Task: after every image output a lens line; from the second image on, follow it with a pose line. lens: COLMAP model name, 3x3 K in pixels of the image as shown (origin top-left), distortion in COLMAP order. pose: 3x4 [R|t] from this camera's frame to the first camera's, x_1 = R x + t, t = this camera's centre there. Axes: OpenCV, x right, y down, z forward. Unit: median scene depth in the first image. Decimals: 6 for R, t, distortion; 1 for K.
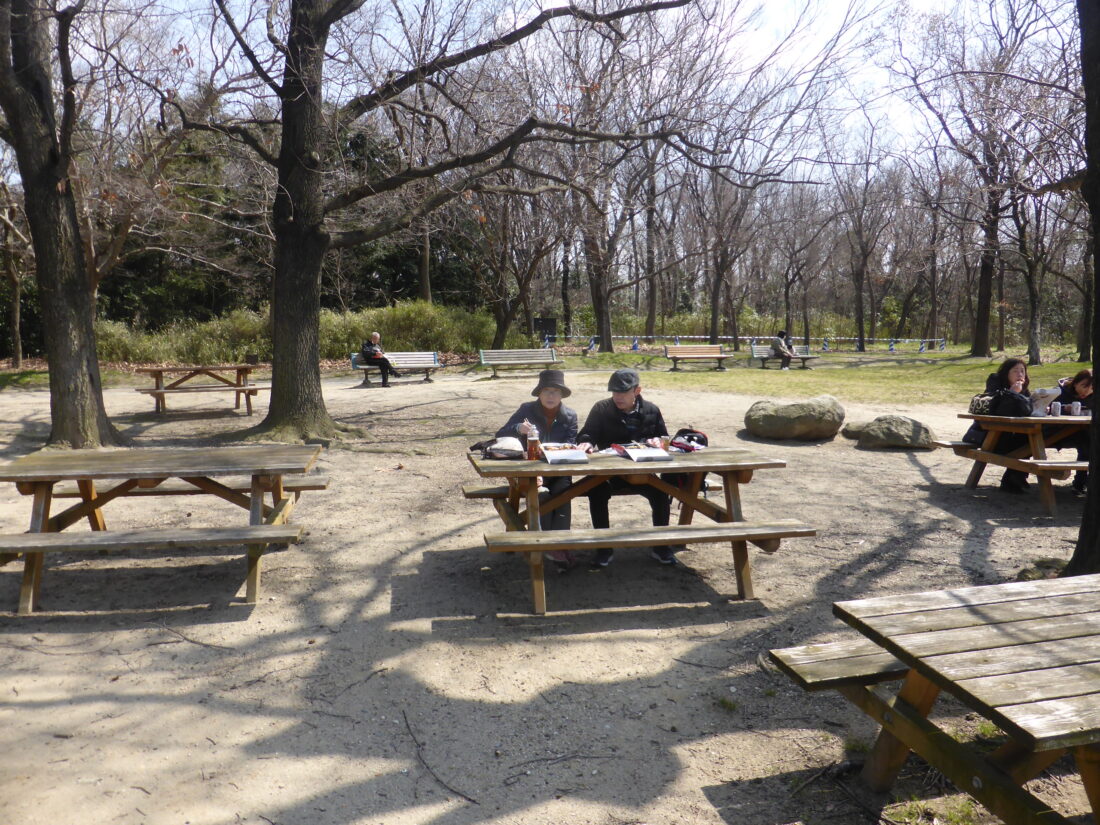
lens RADIAL K [[805.9, 0, 549.5], [0, 805.9, 412.3], [0, 0, 1]] dist [0.001767, 0.000168]
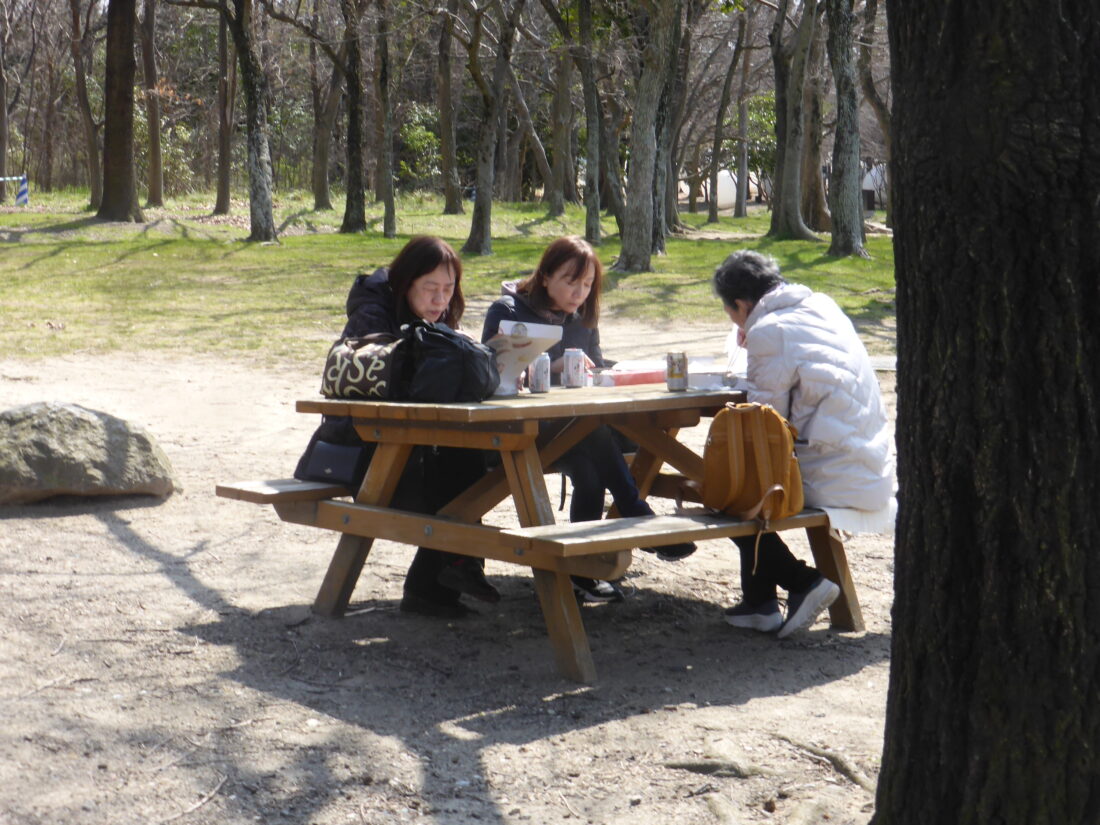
lens RADIAL K [[2211.2, 0, 549.2], [0, 2211.2, 411.9], [0, 0, 1]] dist [0.049193, 0.000000]
pose [[0.773185, -0.064097, 0.630933, 0.010272], [0.054389, 0.997916, 0.034728, -0.014910], [-0.631843, 0.007465, 0.775060, 0.179108]]
